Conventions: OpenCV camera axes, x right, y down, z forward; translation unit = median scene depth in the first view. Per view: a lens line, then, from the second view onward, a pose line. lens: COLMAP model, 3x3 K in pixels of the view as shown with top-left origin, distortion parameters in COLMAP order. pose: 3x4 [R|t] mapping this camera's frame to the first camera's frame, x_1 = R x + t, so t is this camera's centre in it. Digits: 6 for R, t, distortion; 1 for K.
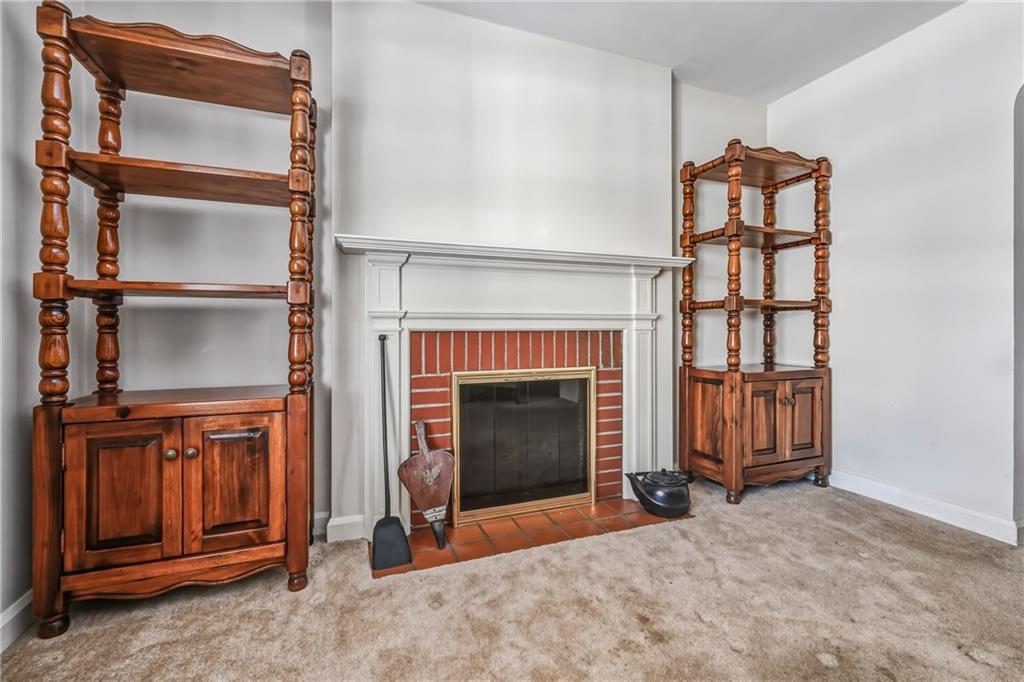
lens RADIAL K [[447.0, 0, 512.6], [0, 447.0, 332.5], [0, 0, 1]] dist [0.000503, 0.000022]
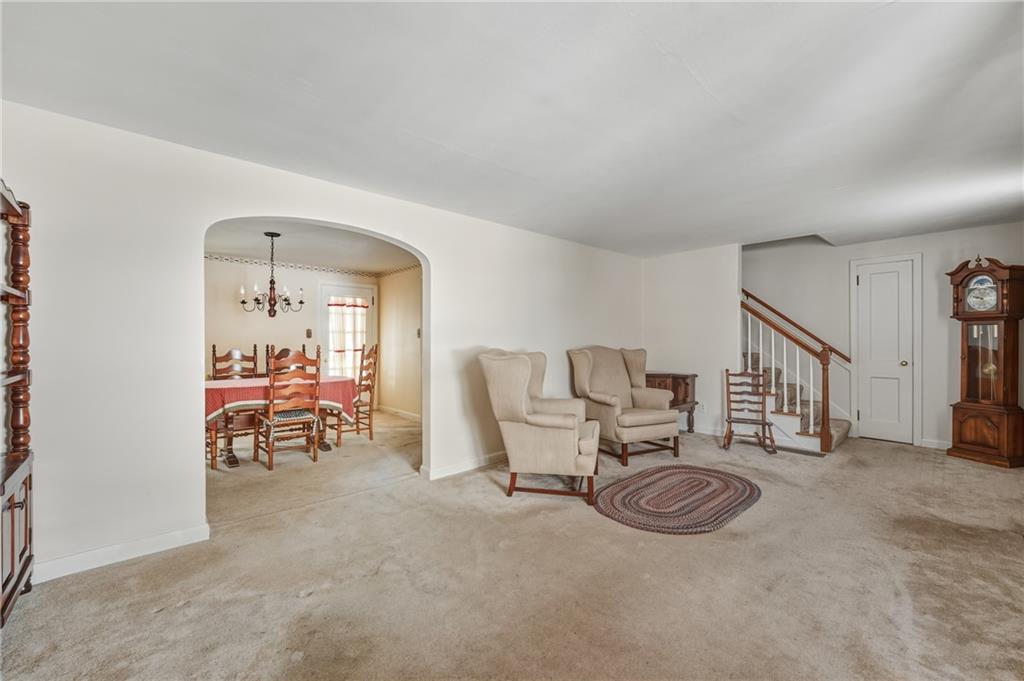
lens RADIAL K [[413.7, 0, 512.7], [0, 413.7, 340.5], [0, 0, 1]] dist [0.001109, 0.000180]
pose [[-0.357375, 0.000073, 0.933961, -0.434408], [0.007981, 0.999964, 0.002976, -0.147472], [-0.933927, 0.008518, -0.357362, 0.489026]]
